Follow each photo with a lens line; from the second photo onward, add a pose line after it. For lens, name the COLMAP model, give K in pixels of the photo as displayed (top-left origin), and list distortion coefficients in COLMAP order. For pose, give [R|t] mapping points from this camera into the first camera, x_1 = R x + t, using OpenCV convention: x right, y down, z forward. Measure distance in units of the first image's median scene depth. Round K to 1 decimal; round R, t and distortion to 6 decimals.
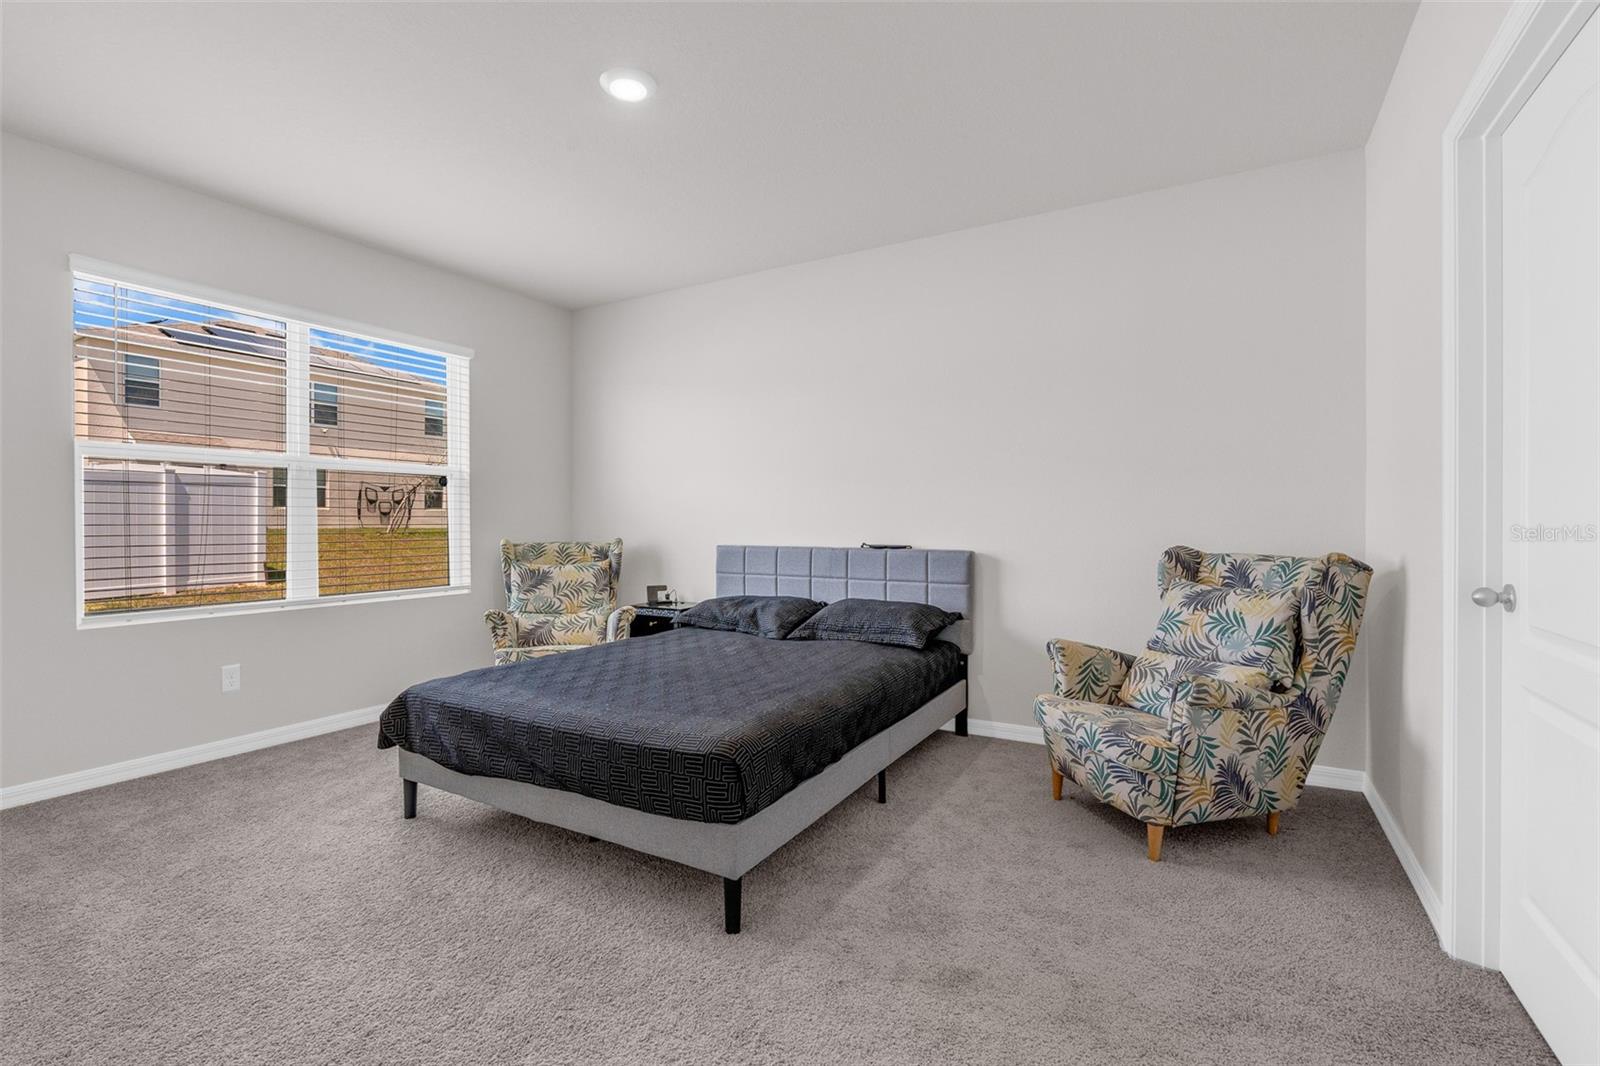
lens RADIAL K [[722.3, 0, 798.3], [0, 722.3, 525.4], [0, 0, 1]] dist [-0.013623, 0.004639]
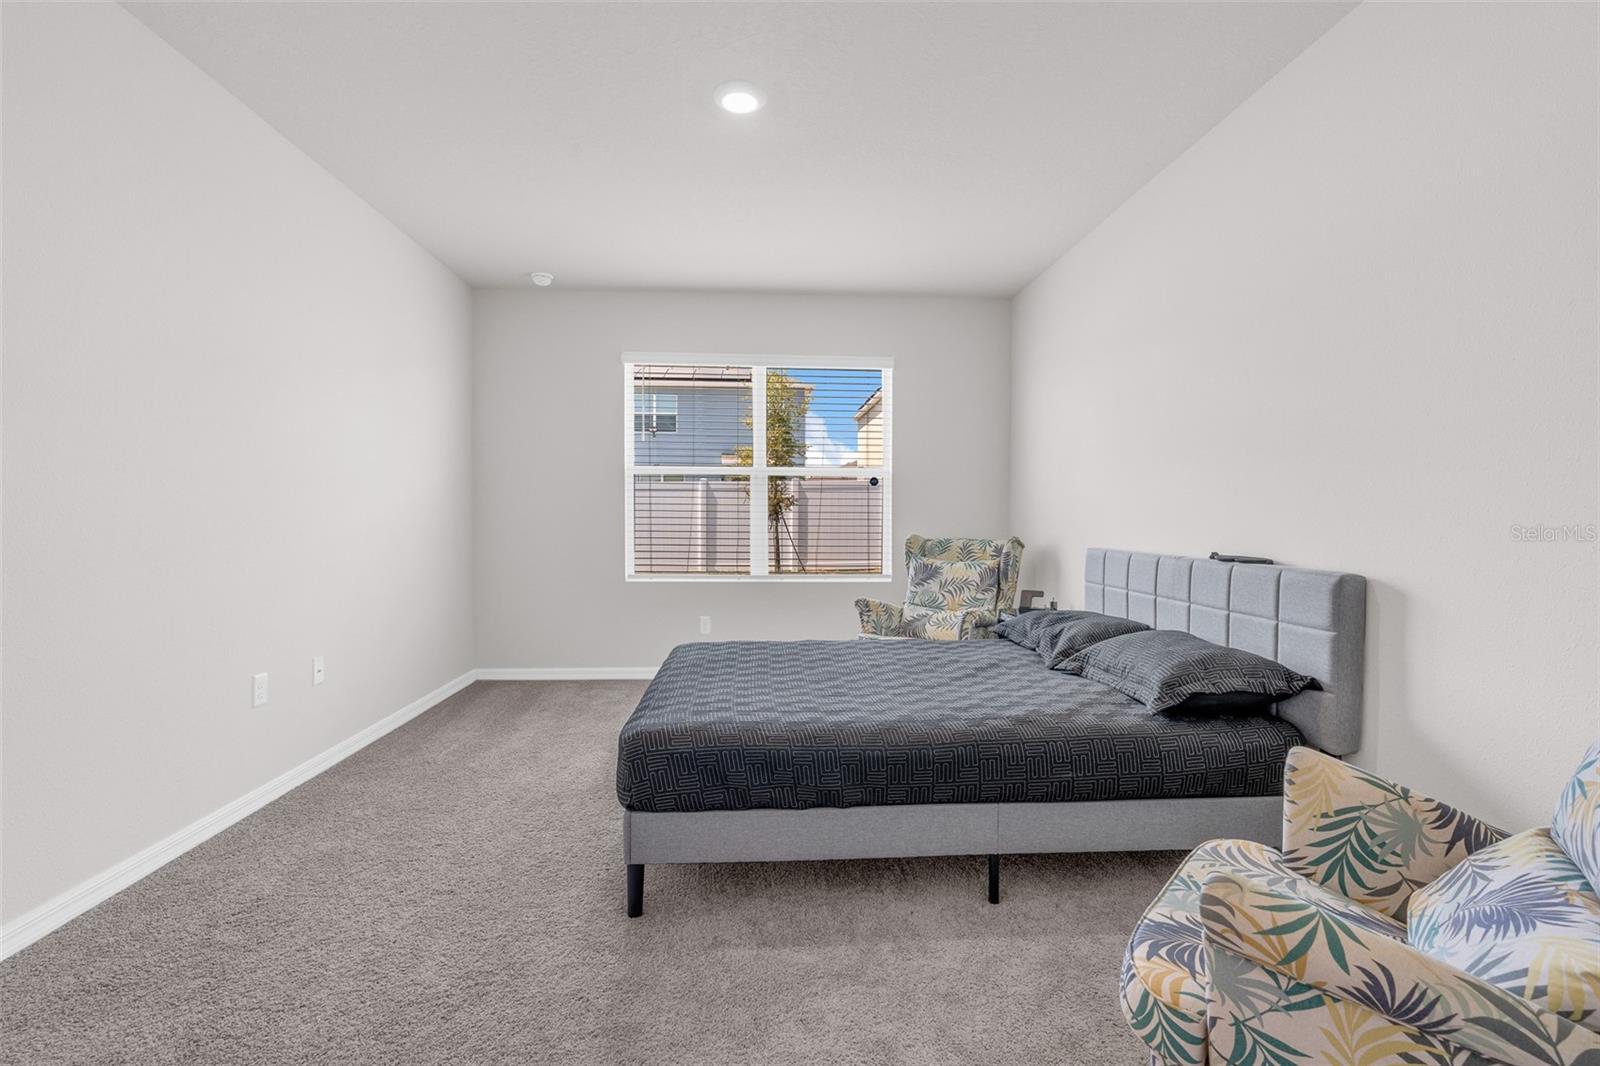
lens RADIAL K [[722.3, 0, 801.6], [0, 722.3, 529.1], [0, 0, 1]] dist [-0.013623, 0.004639]
pose [[0.551028, 0.018494, -0.834282, 0.433865], [-0.011877, 0.999827, 0.014319, -0.001594], [0.834402, 0.002019, 0.551152, 0.309934]]
